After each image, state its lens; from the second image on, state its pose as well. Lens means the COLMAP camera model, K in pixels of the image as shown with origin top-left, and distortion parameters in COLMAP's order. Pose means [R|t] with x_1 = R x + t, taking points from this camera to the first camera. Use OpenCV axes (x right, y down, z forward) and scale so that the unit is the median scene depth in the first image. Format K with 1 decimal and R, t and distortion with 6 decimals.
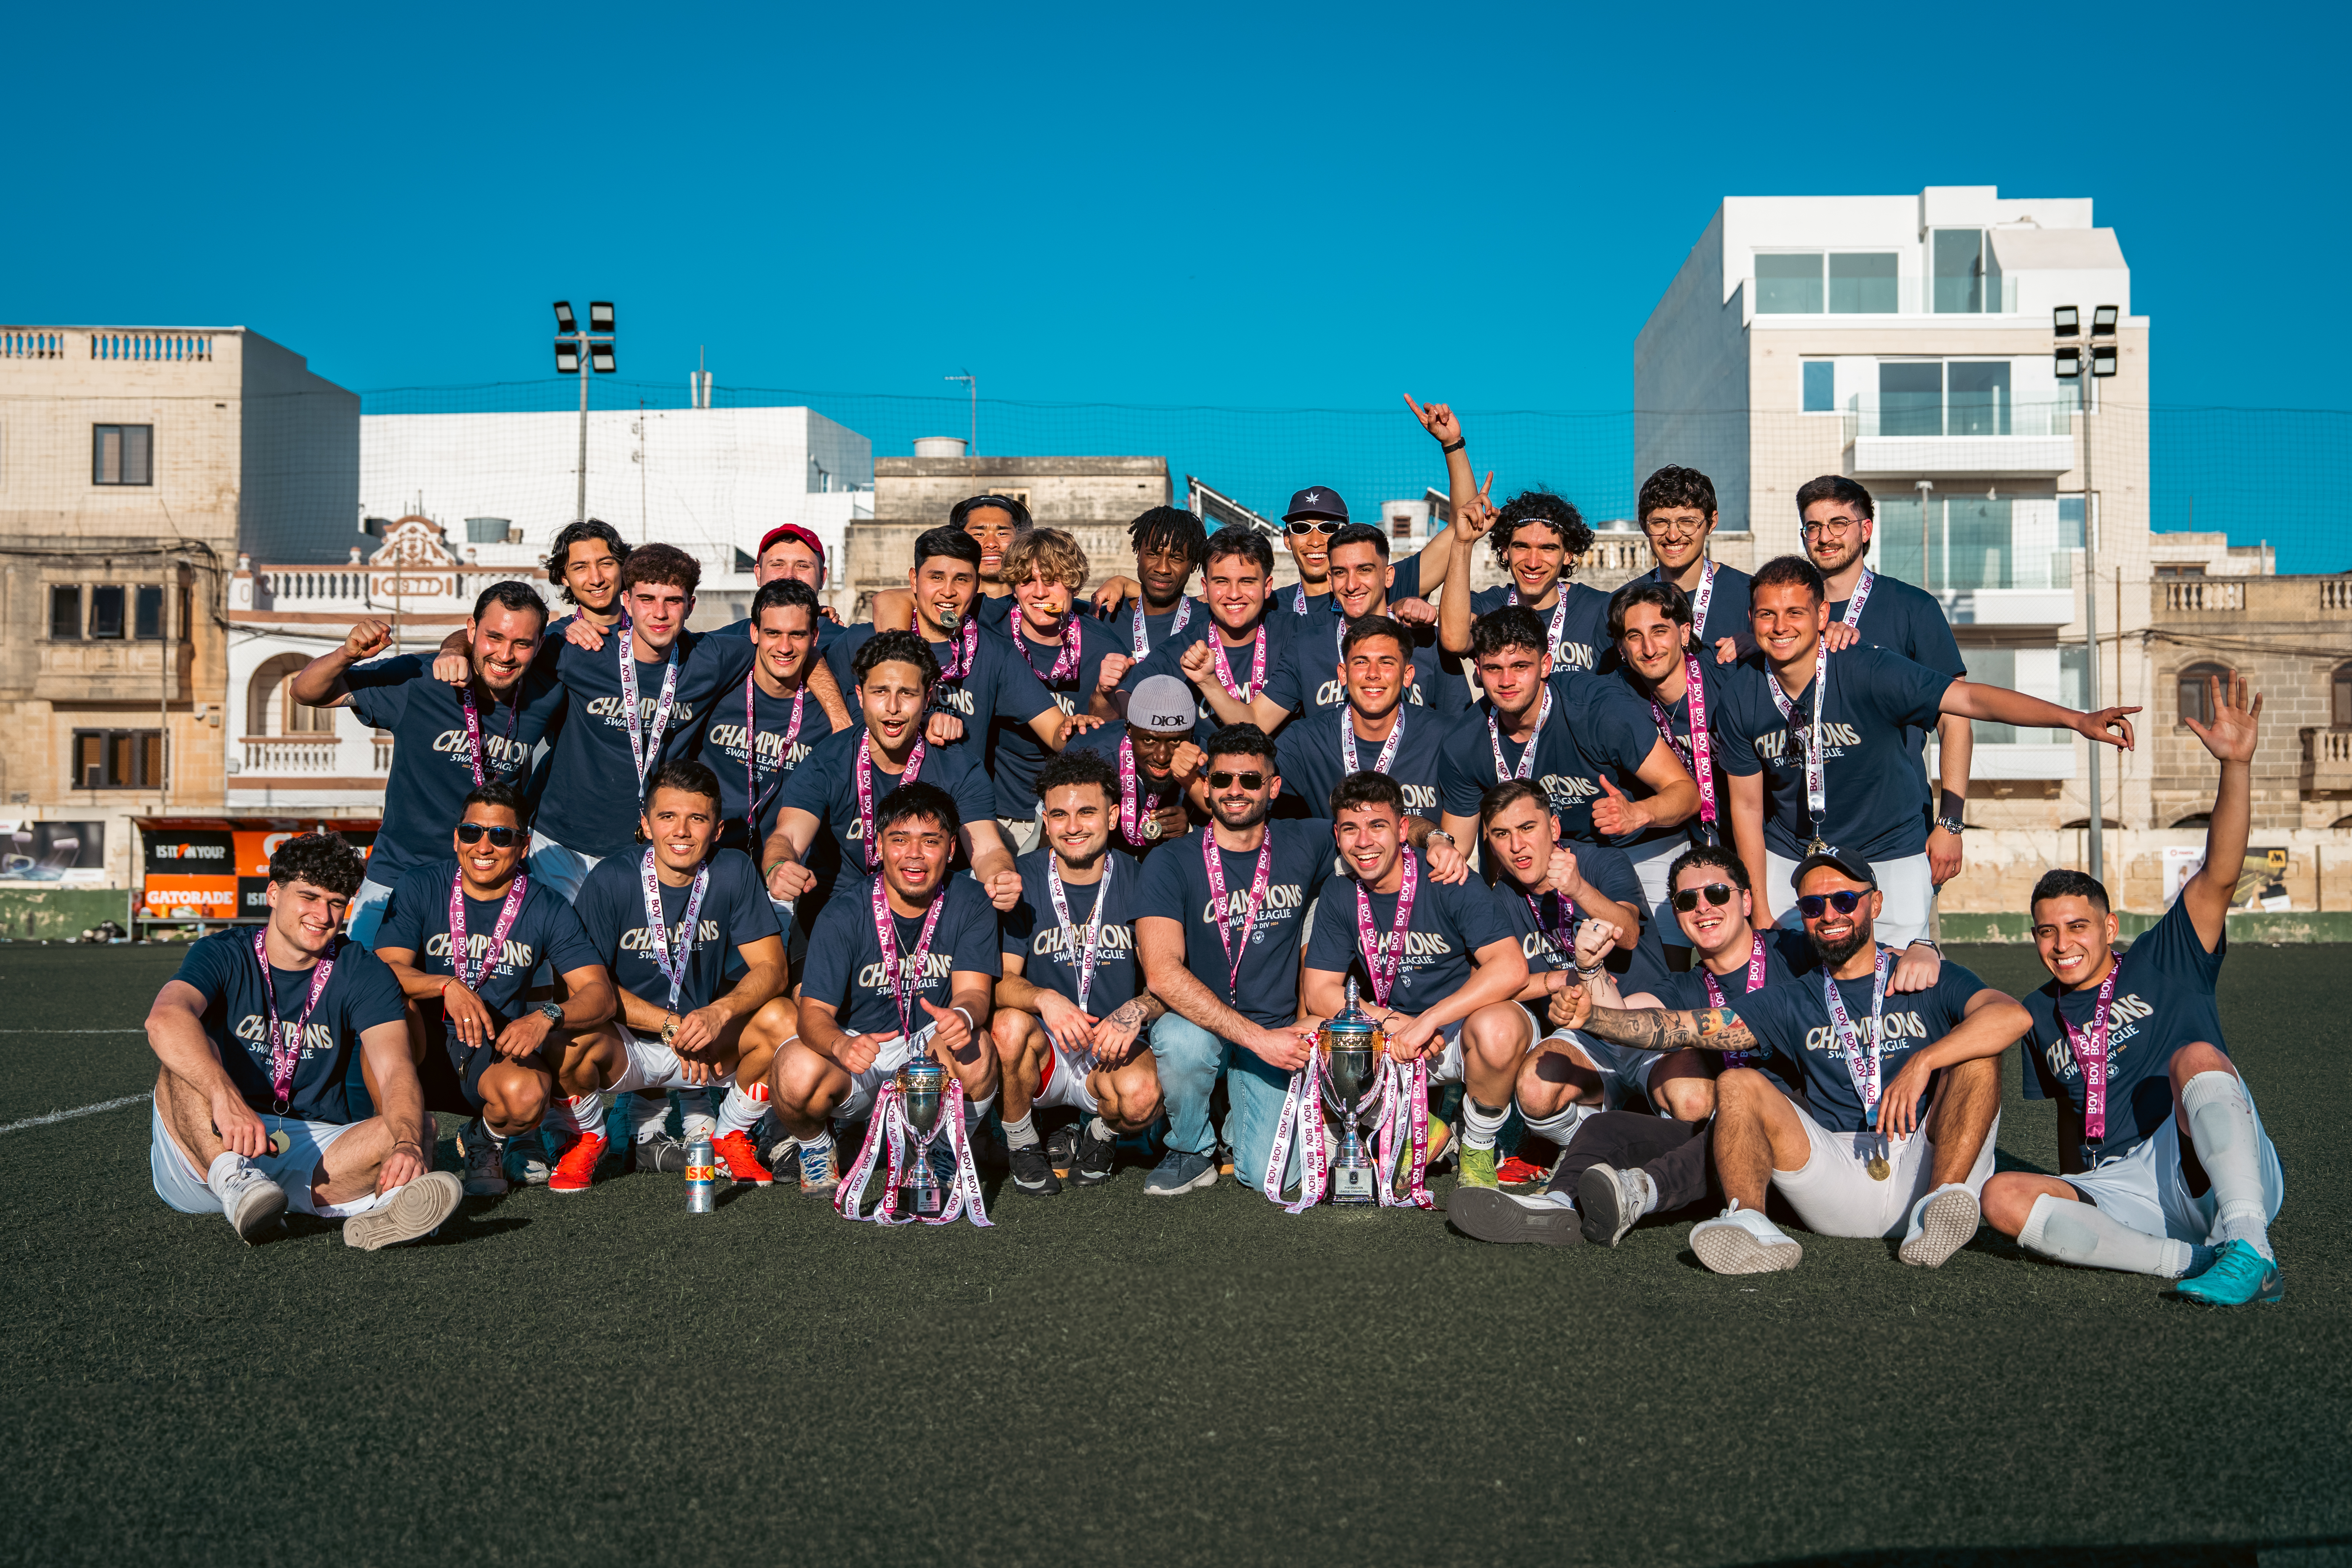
lens RADIAL K [[3227.6, 0, 1233.4], [0, 3227.6, 777.9], [0, 0, 1]] dist [0.124264, 0.000000]
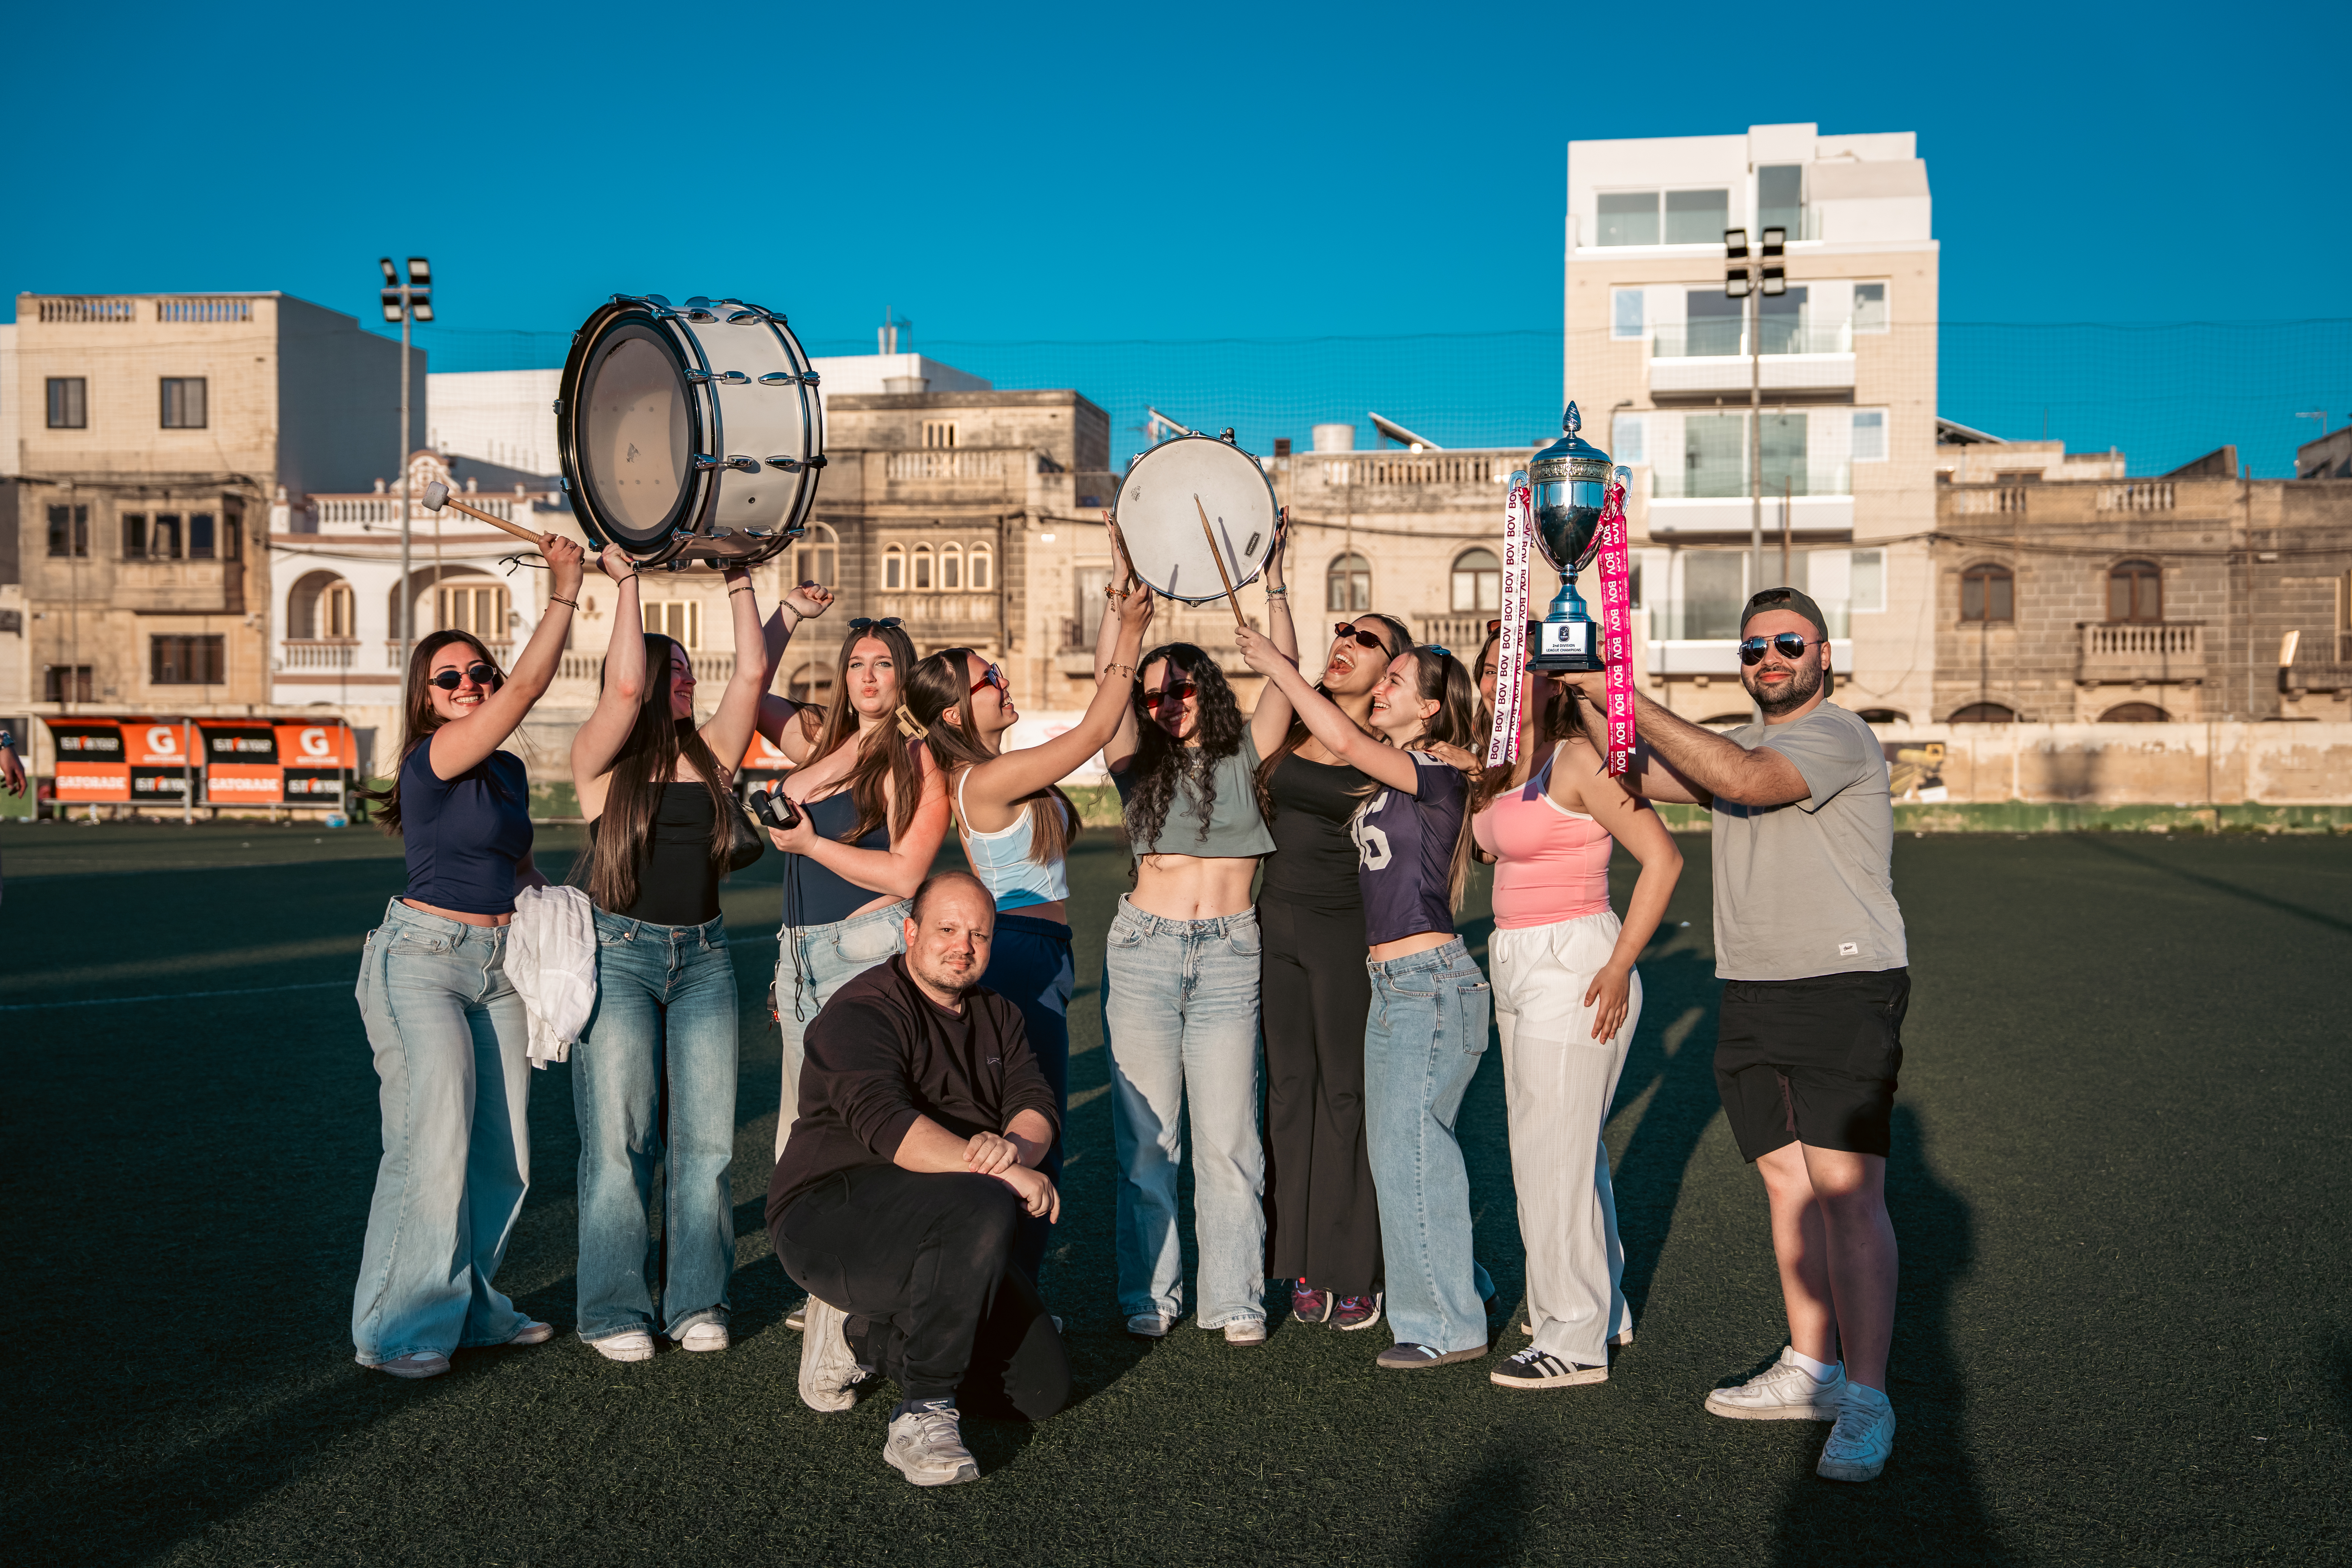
lens RADIAL K [[2569.5, 0, 1196.0], [0, 2569.5, 795.7], [0, 0, 1]] dist [0.077508, 0.000000]
pose [[0.989550, 0.003838, -0.144140, 0.162690], [0.004169, 0.998466, 0.055209, -0.006828], [0.144130, -0.055233, 0.988016, 0.109765]]
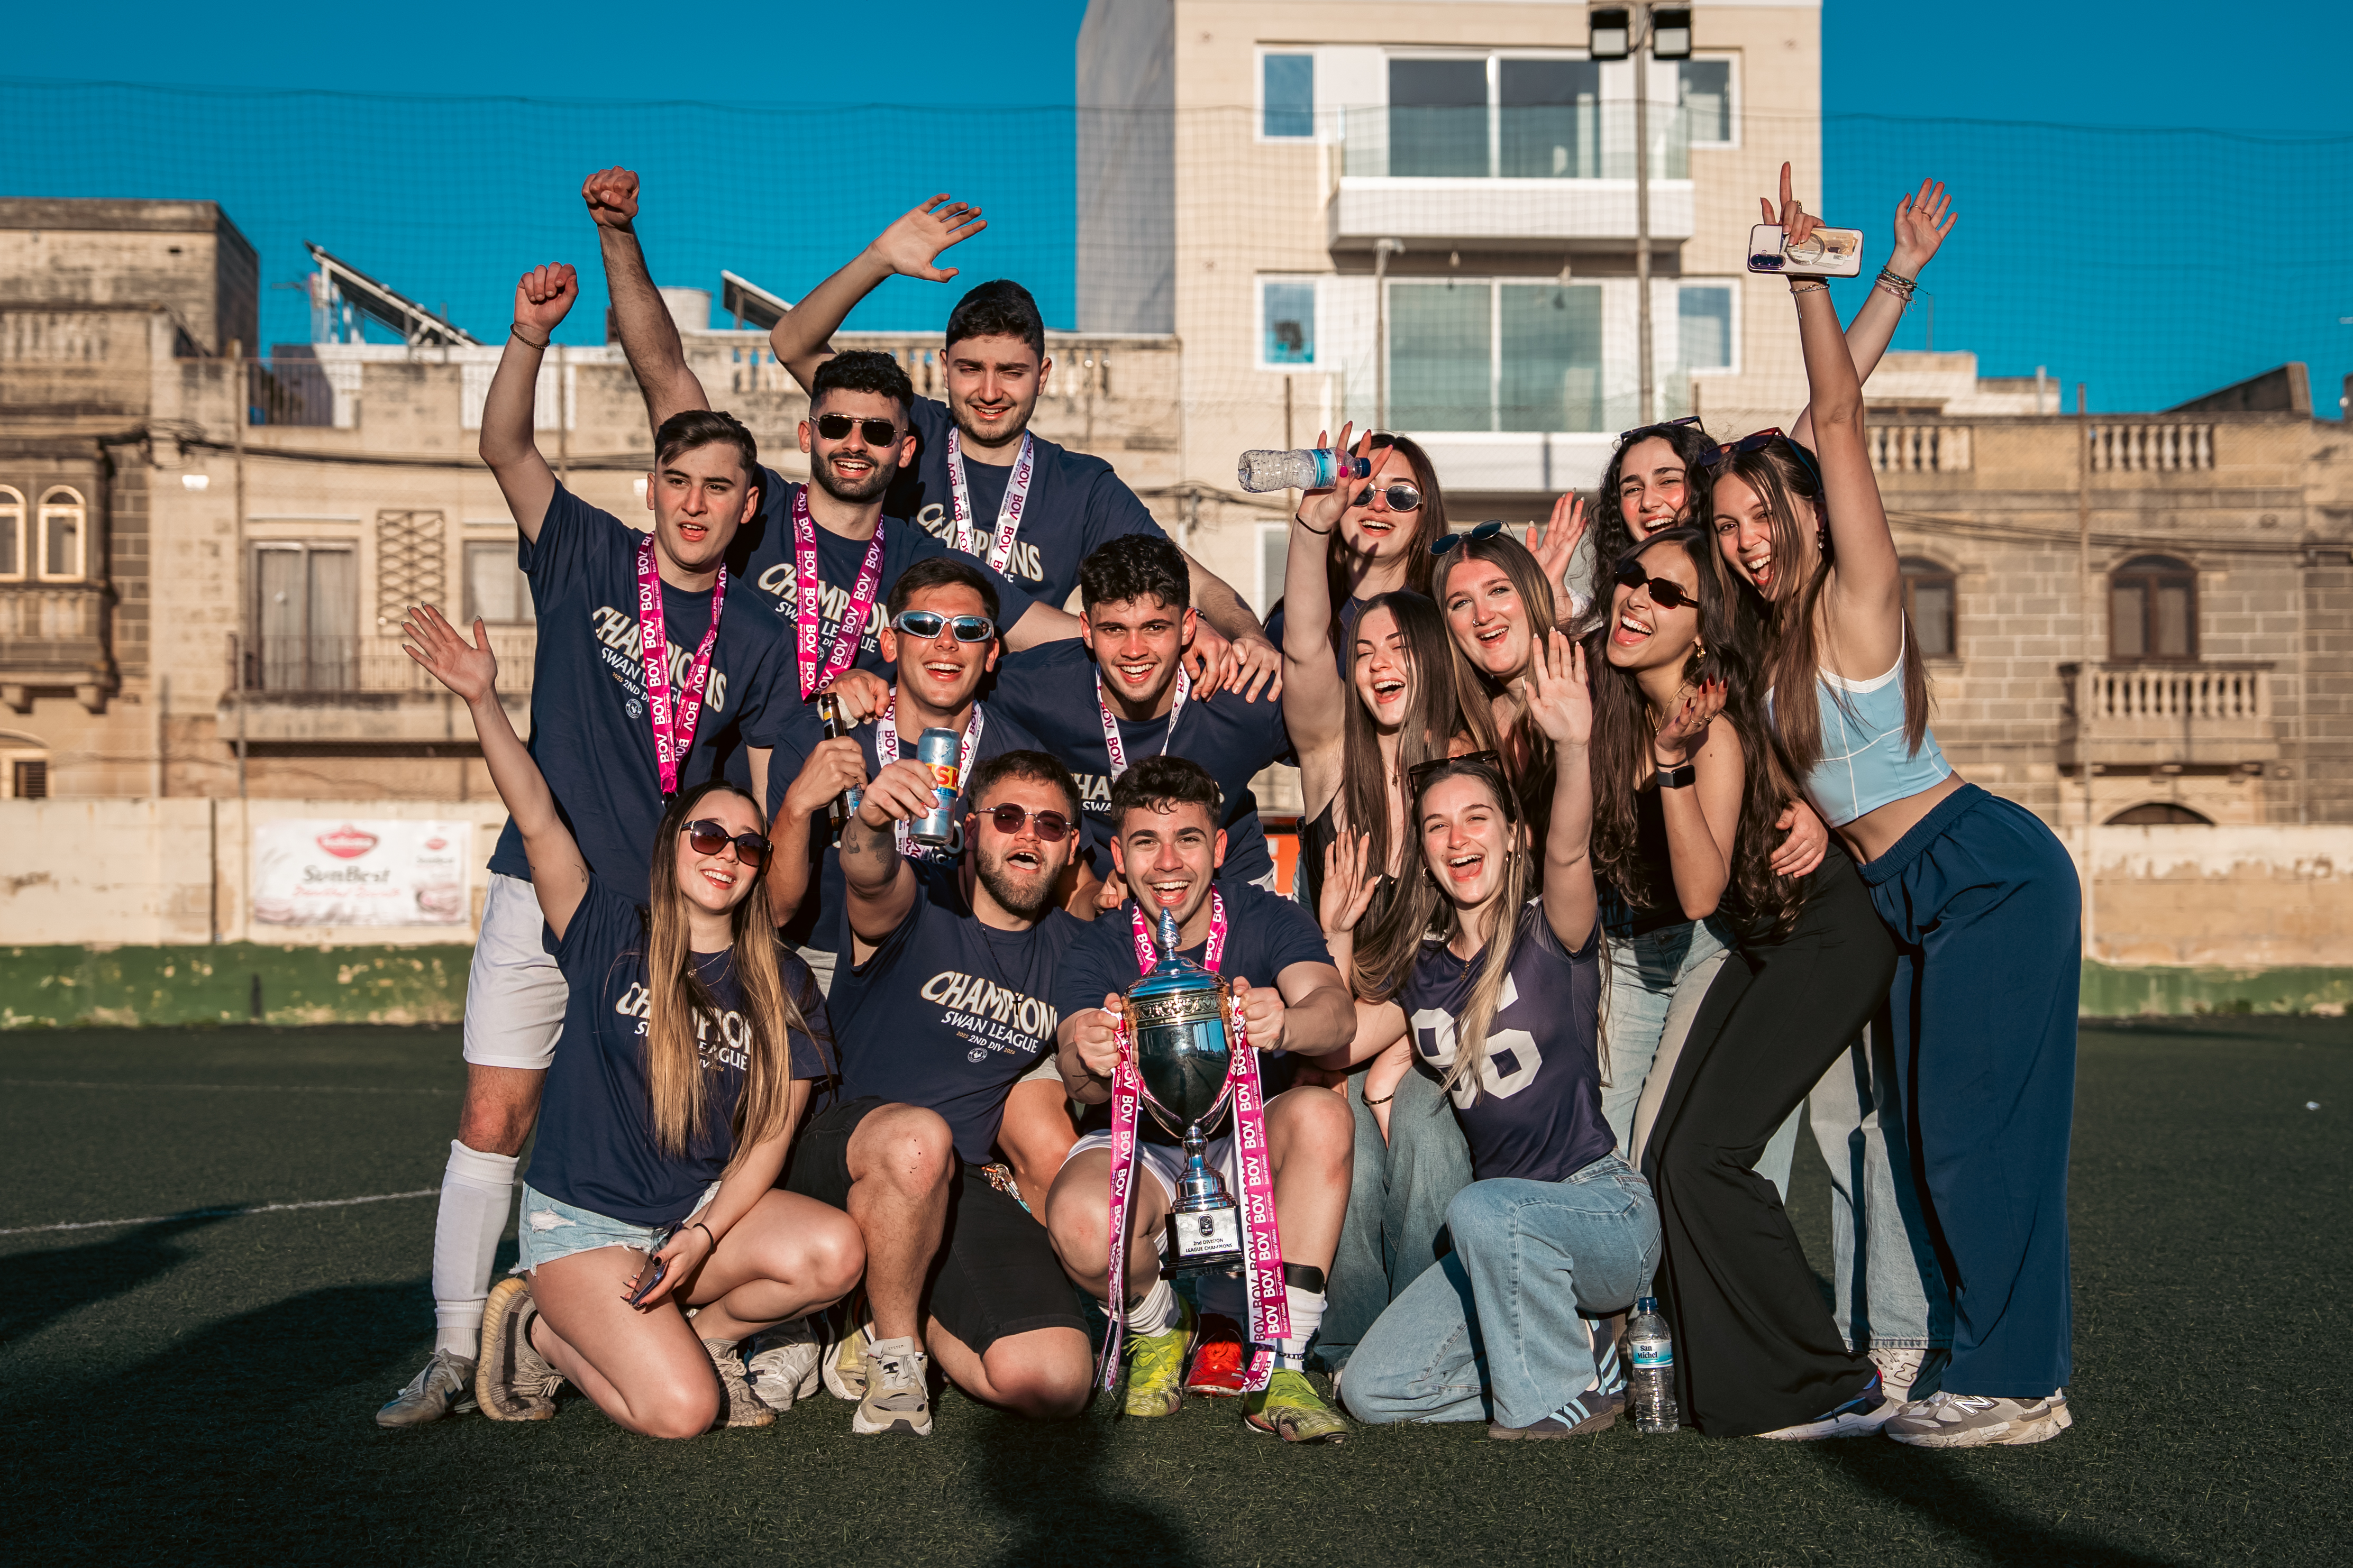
lens RADIAL K [[4777.0, 0, 1178.1], [0, 4777.0, 789.3], [0, 0, 1]] dist [0.119051, 0.000000]
pose [[0.996040, -0.000021, 0.088901, 0.081018], [-0.000578, 0.999977, 0.006717, 0.002366], [-0.088899, -0.006742, 0.996018, 0.115376]]
